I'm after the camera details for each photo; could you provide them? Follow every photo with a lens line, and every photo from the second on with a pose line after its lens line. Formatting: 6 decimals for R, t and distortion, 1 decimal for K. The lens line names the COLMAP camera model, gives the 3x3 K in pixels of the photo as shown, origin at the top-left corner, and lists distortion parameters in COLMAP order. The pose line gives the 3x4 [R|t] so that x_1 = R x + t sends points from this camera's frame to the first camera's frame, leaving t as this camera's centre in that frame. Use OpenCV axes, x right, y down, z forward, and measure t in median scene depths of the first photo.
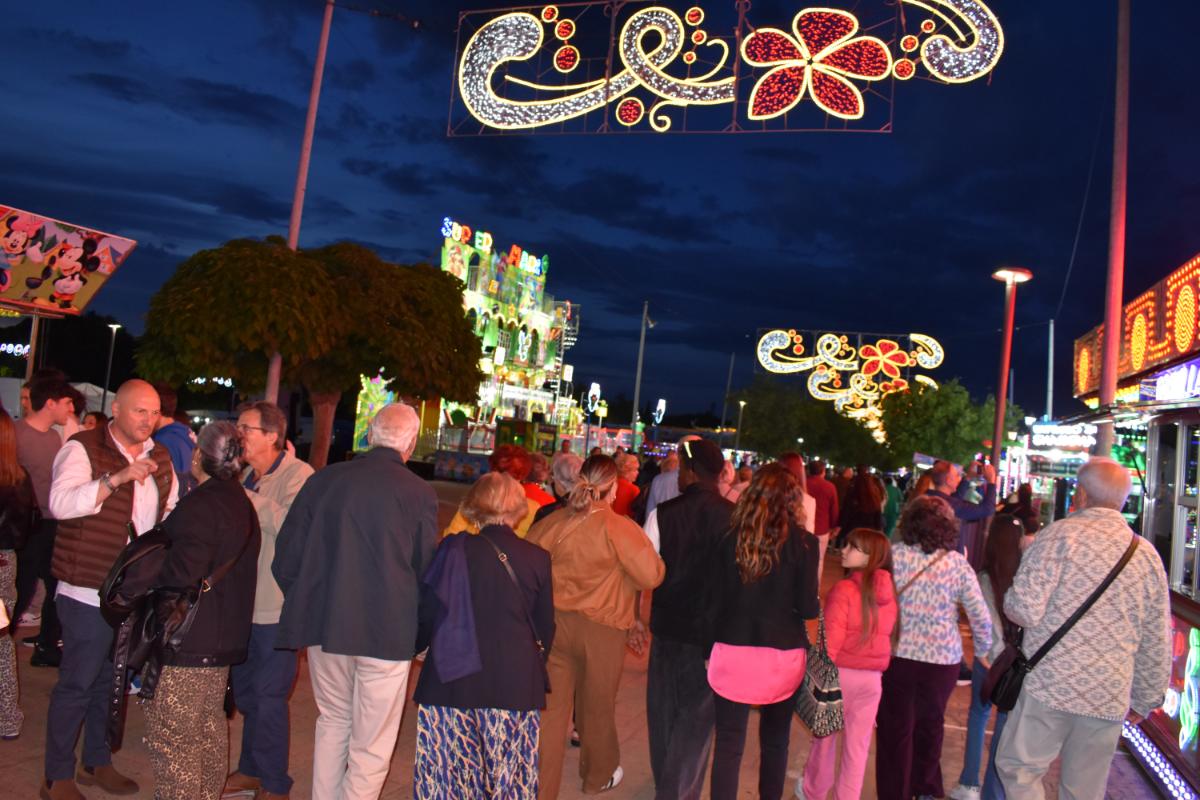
lens RADIAL K [[939.0, 0, 600.0], [0, 939.0, 400.0], [0, 0, 1]] dist [-0.102712, 0.026409]
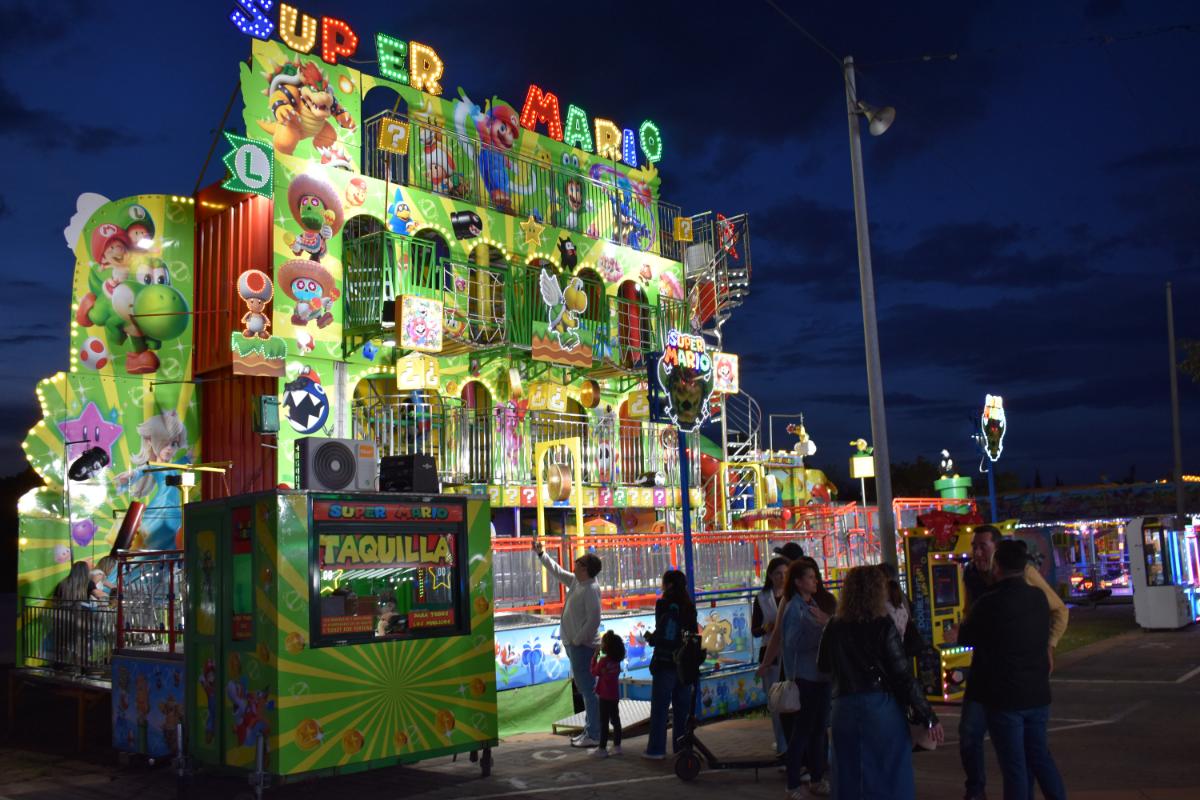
lens RADIAL K [[939.0, 0, 600.0], [0, 939.0, 400.0], [0, 0, 1]] dist [-0.102712, 0.026409]
pose [[0.910488, -0.171732, -0.376191, 0.065206], [0.121841, 0.980716, -0.152810, 0.034753], [0.395179, 0.093296, 0.913854, 0.676298]]
